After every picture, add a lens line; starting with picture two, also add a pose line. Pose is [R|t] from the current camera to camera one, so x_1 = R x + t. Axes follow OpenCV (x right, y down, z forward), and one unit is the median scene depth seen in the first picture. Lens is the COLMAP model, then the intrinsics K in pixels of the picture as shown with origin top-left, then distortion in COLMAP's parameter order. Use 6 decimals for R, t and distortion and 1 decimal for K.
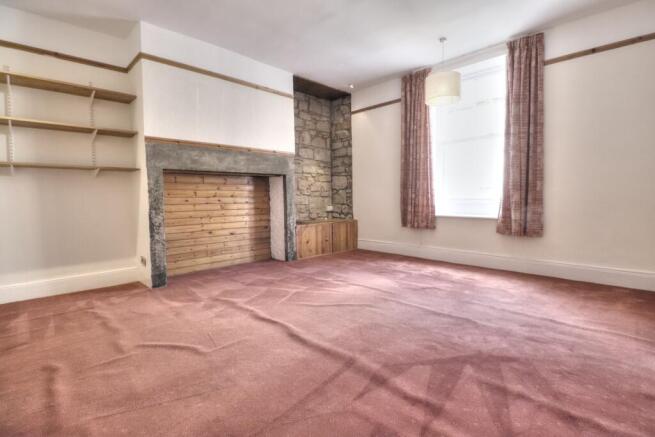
lens RADIAL K [[305.6, 0, 338.7], [0, 305.6, 211.7], [0, 0, 1]] dist [-0.000637, -0.000758]
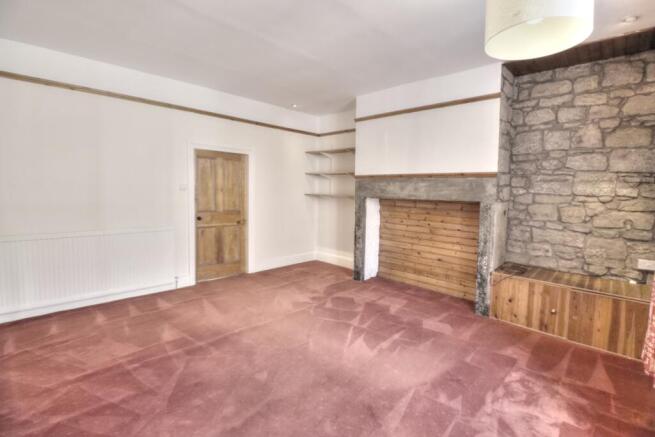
lens RADIAL K [[305.6, 0, 338.7], [0, 305.6, 211.7], [0, 0, 1]] dist [-0.000637, -0.000758]
pose [[0.033950, 0.080265, -0.996195, 0.598124], [-0.077673, 0.993967, 0.077438, -0.130874], [0.996401, 0.074749, 0.039979, 0.632207]]
